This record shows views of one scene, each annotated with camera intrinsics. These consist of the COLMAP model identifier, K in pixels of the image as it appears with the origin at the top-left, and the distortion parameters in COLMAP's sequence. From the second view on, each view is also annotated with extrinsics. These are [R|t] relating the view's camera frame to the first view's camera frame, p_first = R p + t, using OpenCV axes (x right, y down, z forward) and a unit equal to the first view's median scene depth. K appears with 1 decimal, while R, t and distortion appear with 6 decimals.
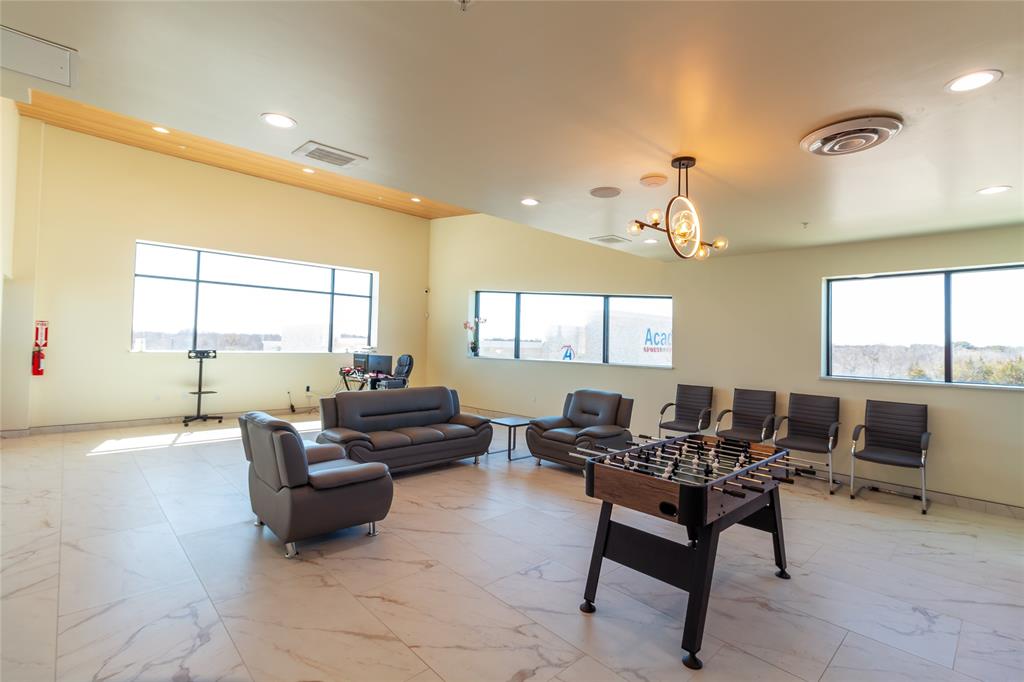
lens RADIAL K [[477.1, 0, 518.0], [0, 477.1, 338.2], [0, 0, 1]] dist [-0.004659, -0.000466]
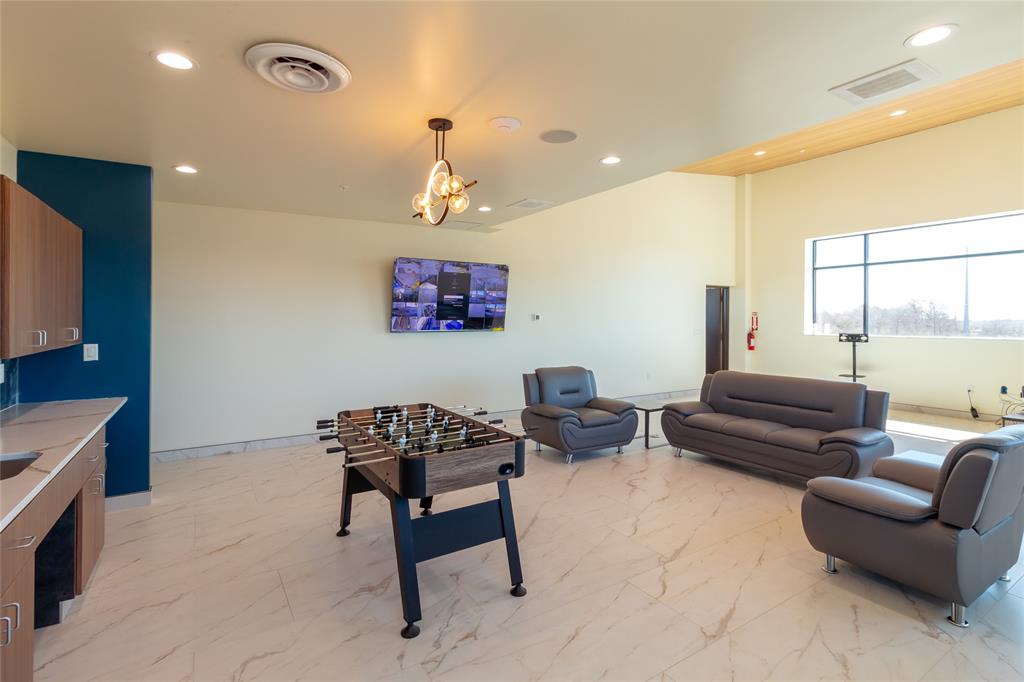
lens RADIAL K [[477.1, 0, 516.8], [0, 477.1, 333.3], [0, 0, 1]] dist [-0.004659, -0.000466]
pose [[-0.184989, 0.003061, -0.982736, 0.470667], [0.007566, 0.999970, 0.001691, 0.017058], [0.982712, -0.007122, -0.185006, 0.494078]]
